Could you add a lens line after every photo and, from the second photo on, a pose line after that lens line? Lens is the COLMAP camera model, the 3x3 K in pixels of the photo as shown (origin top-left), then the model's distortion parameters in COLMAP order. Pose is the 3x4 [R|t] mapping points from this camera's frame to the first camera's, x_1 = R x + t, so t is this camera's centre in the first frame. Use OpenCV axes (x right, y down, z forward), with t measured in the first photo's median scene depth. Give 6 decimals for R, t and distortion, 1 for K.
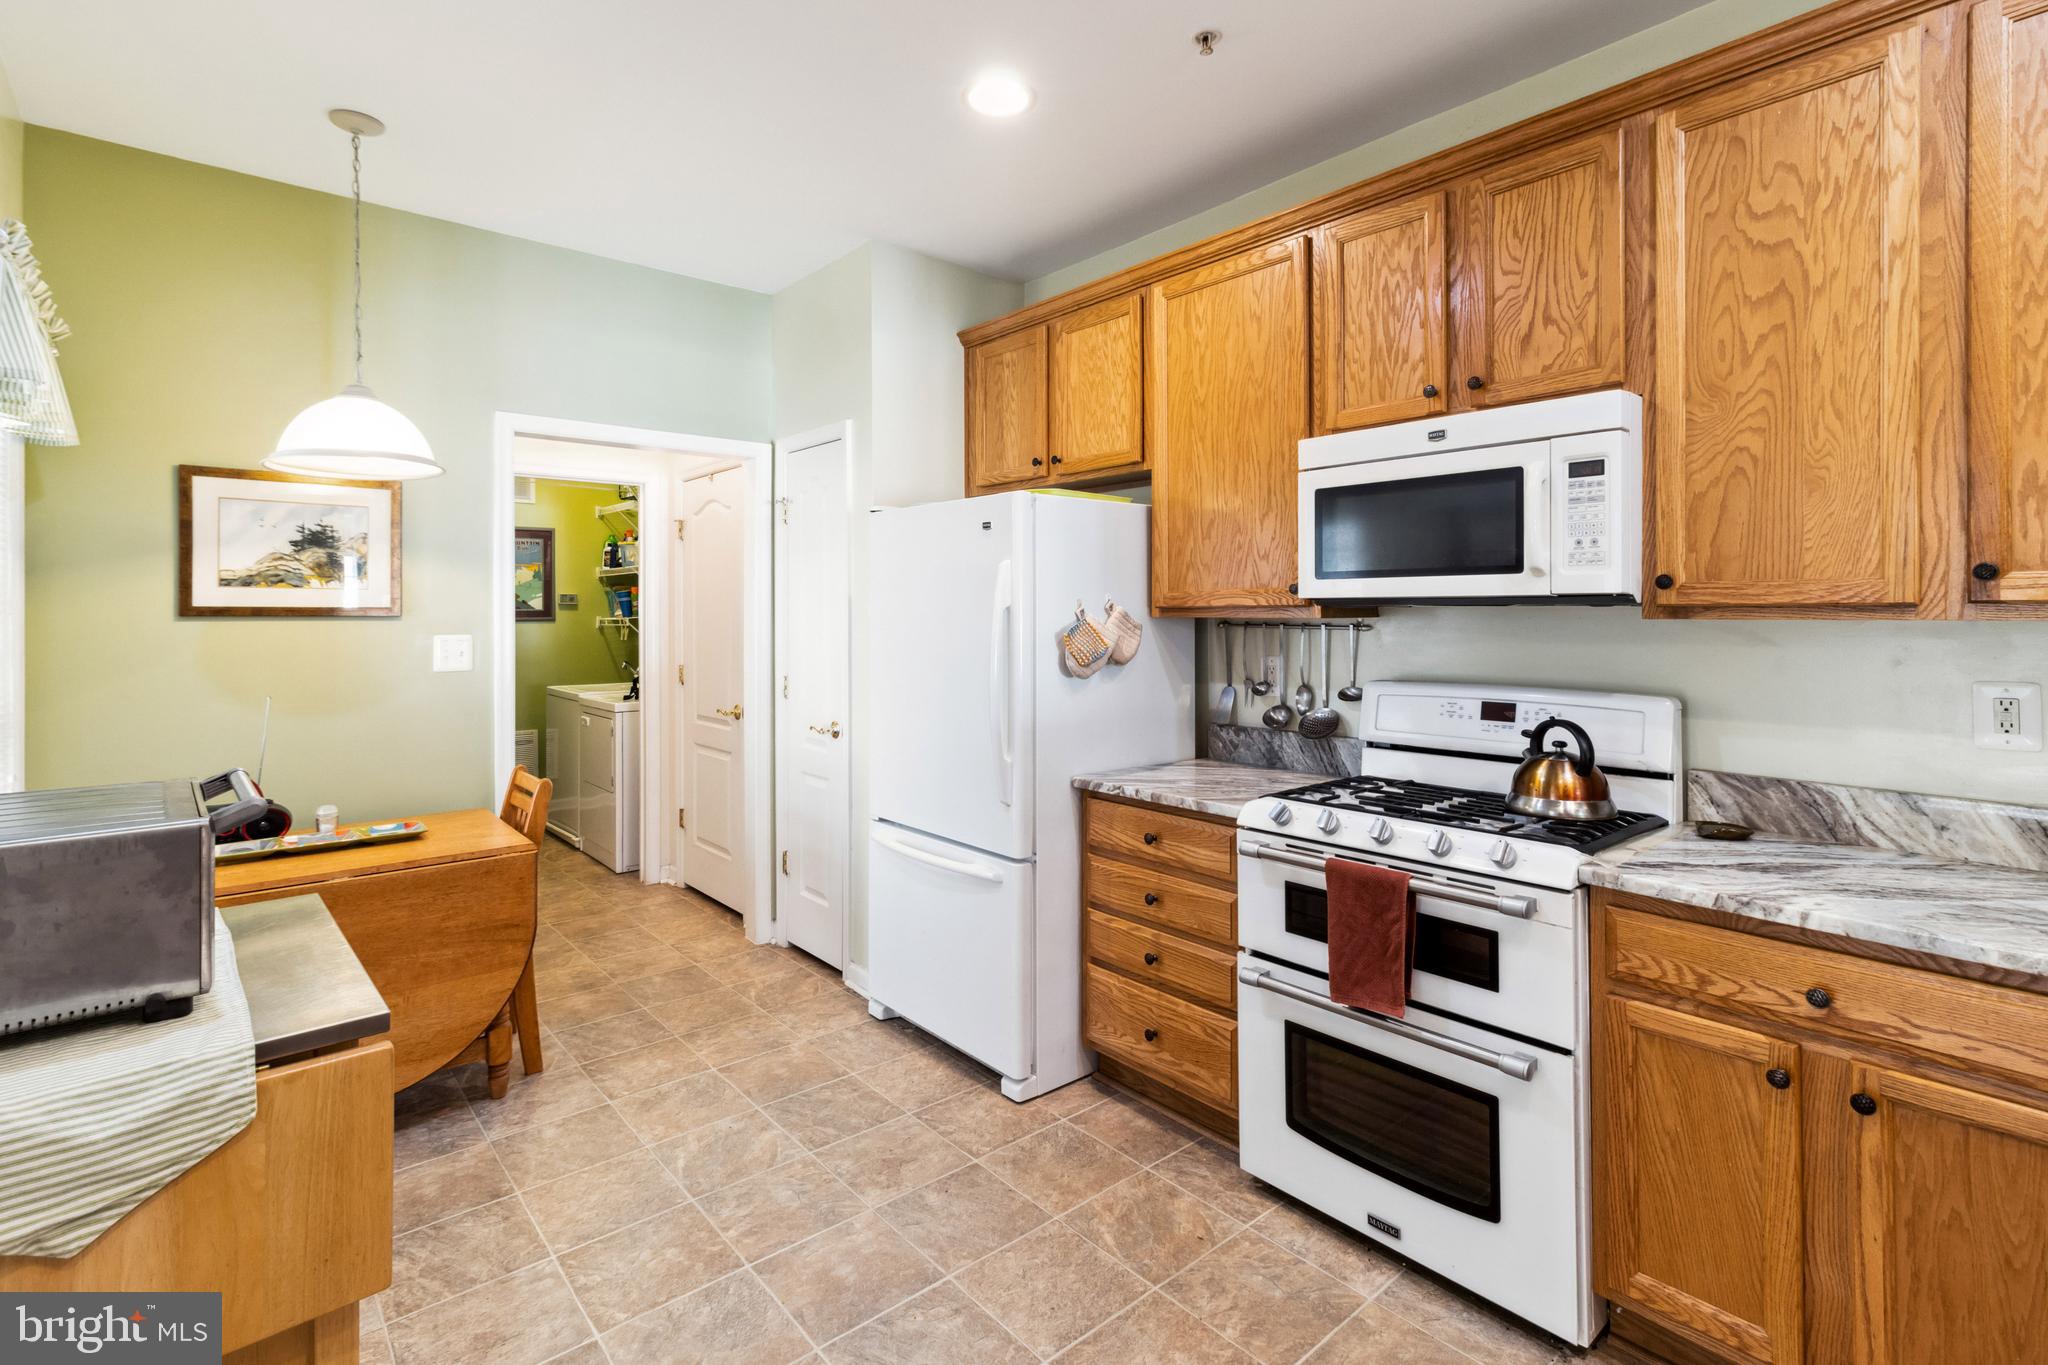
lens RADIAL K [[968.5, 0, 1032.0], [0, 968.5, 612.5], [0, 0, 1]] dist [0.002290, 0.000220]
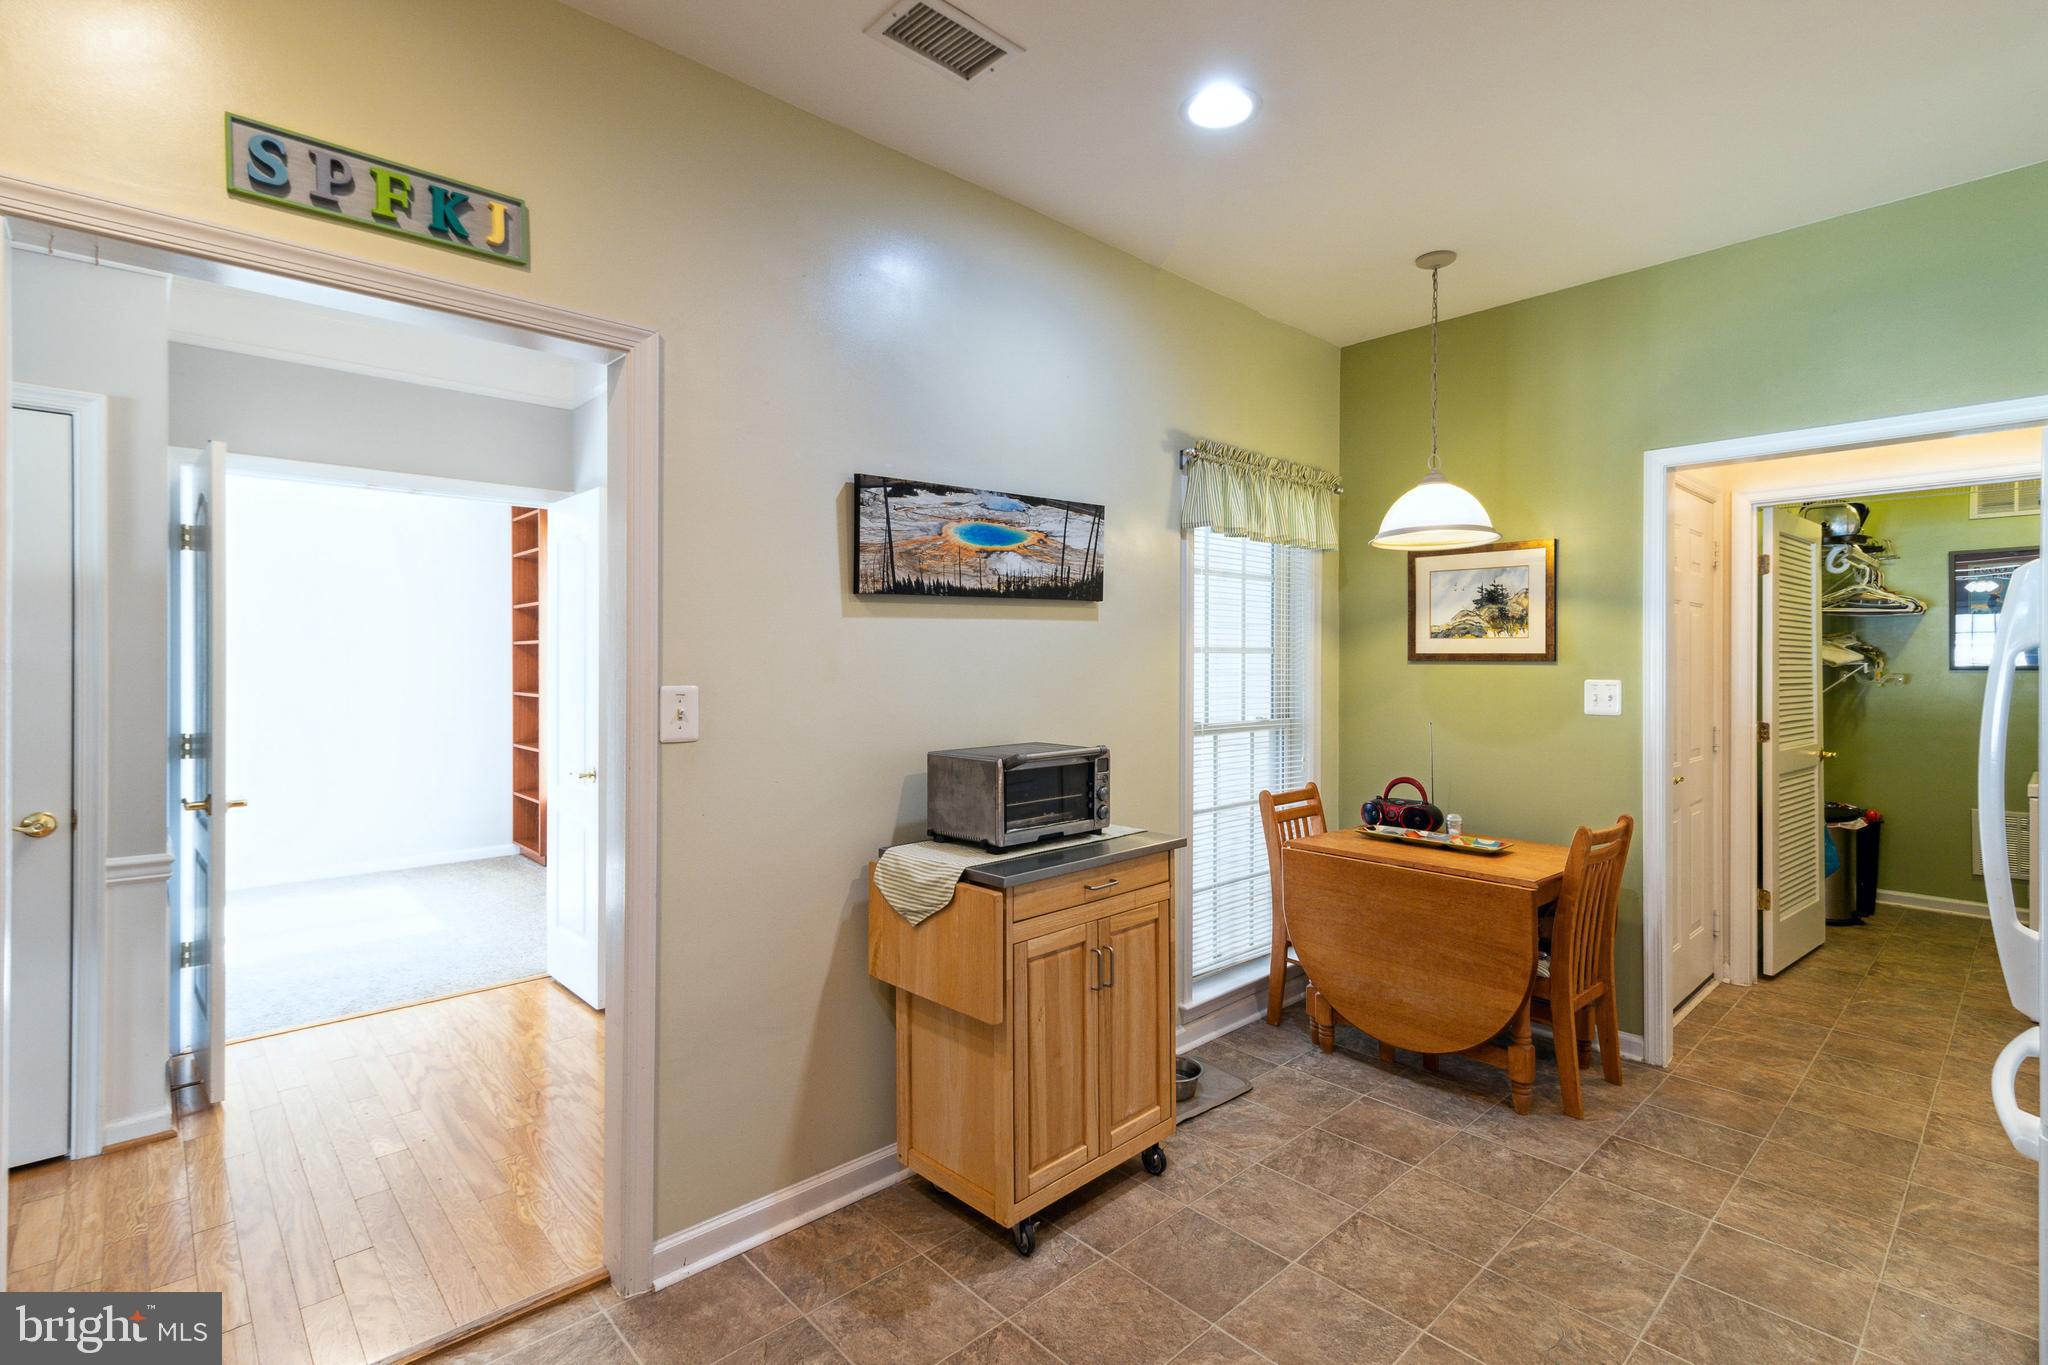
lens RADIAL K [[958.5, 0, 1025.1], [0, 958.5, 666.9], [0, 0, 1]] dist [0.011899, 0.000171]
pose [[0.033222, 0.009294, -0.999405, 0.445206], [-0.000554, 0.999957, 0.009280, 0.000394], [0.999448, 0.000245, 0.033226, 0.386531]]
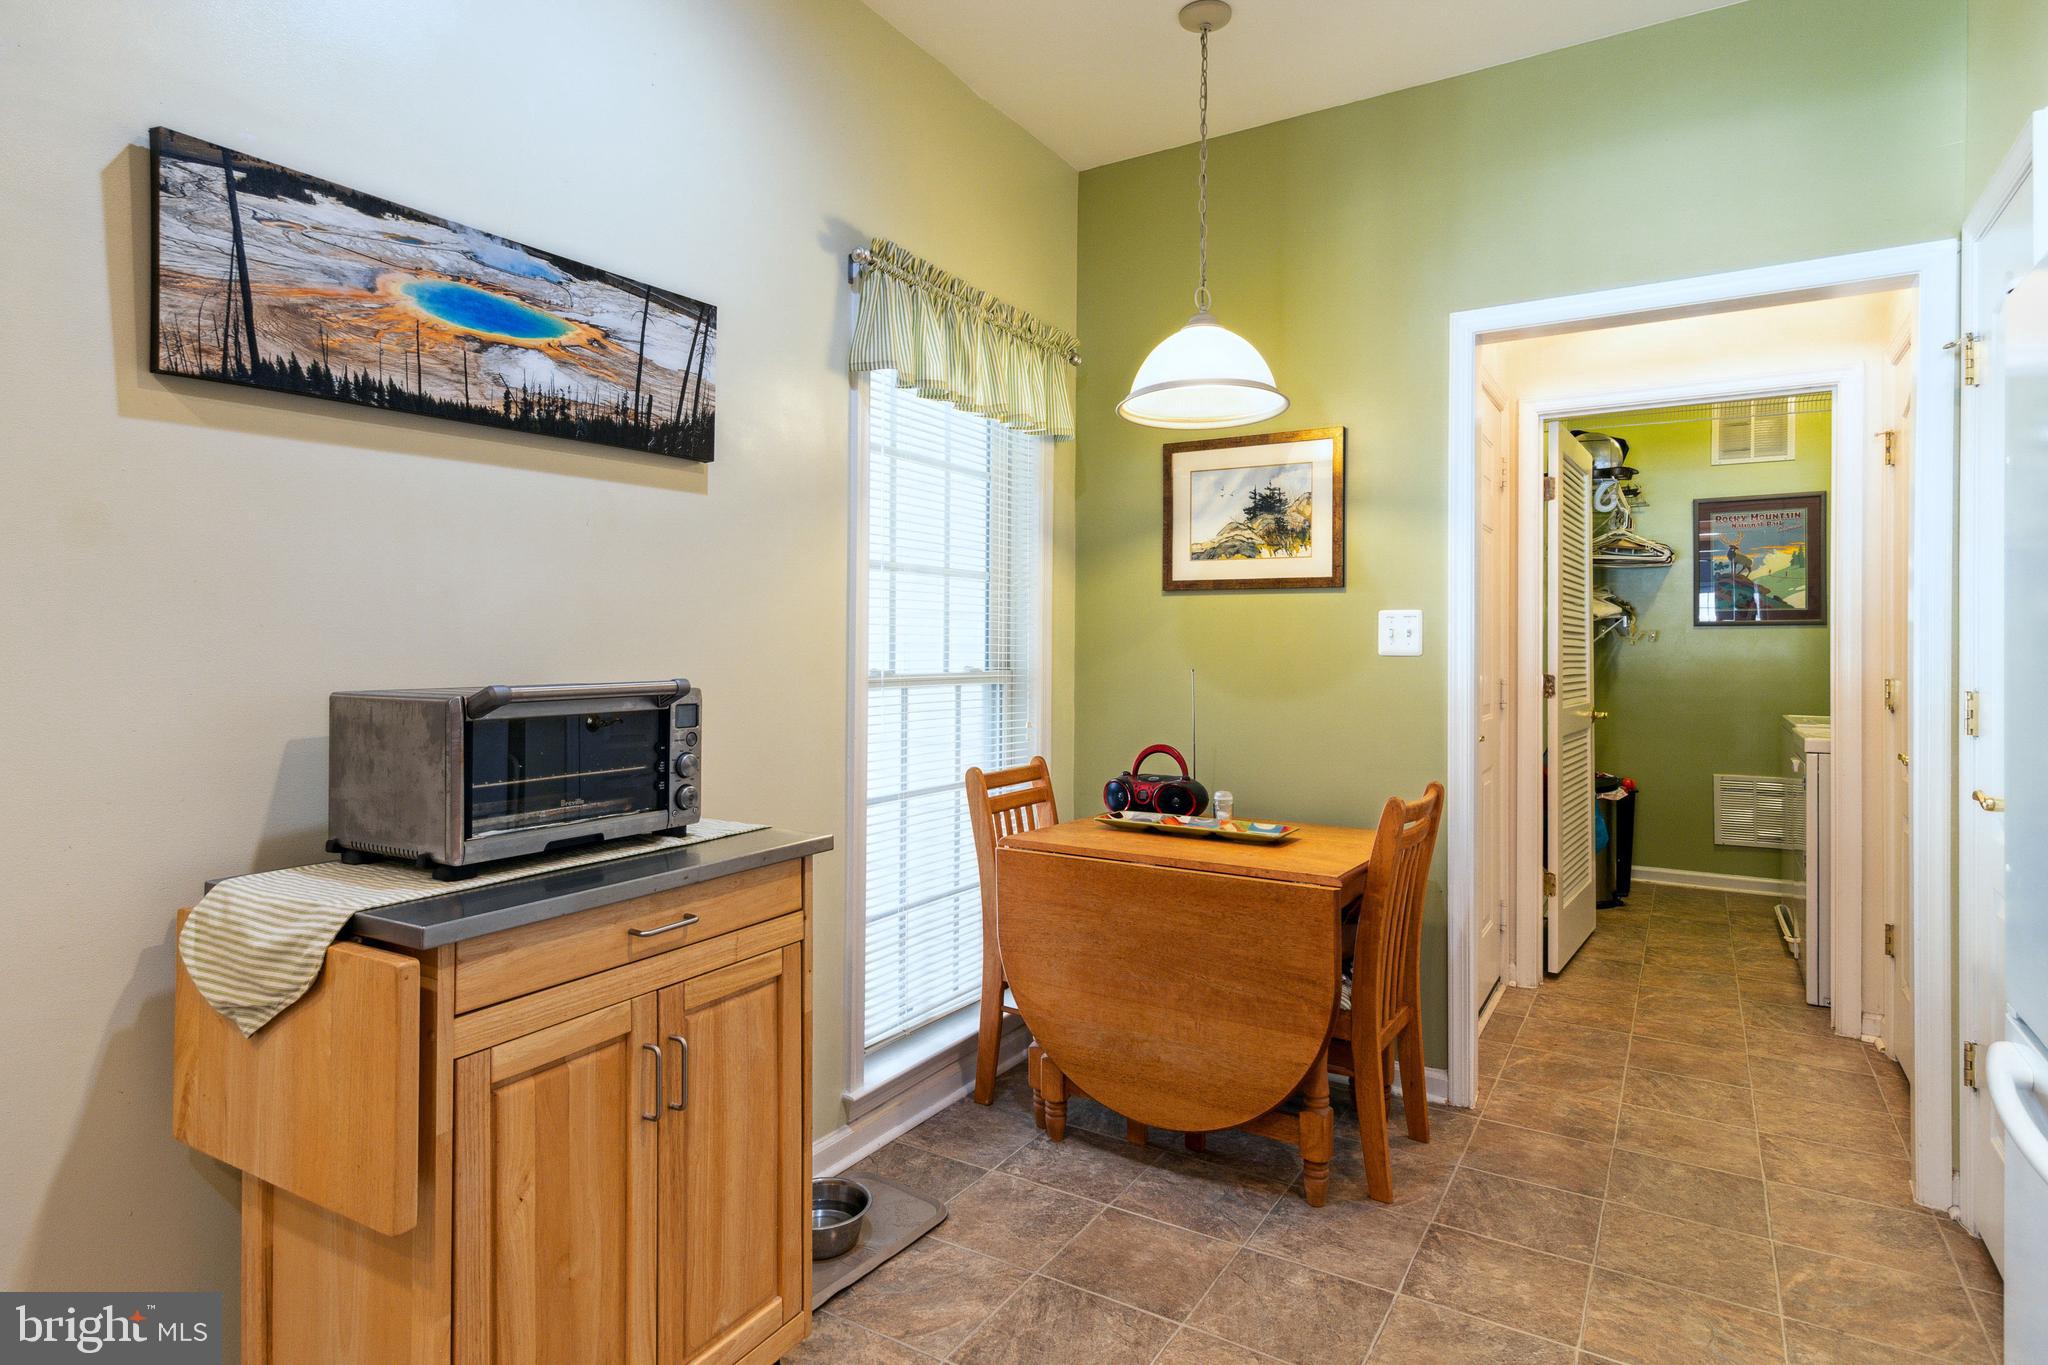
lens RADIAL K [[1096.8, 0, 1032.2], [0, 1096.8, 647.9], [0, 0, 1]] dist [0.009358, 0.000090]
pose [[0.306547, 0.004400, -0.951845, 0.181390], [-0.006573, 0.999975, 0.002505, 0.059429], [0.951833, 0.005489, 0.306568, 0.481391]]
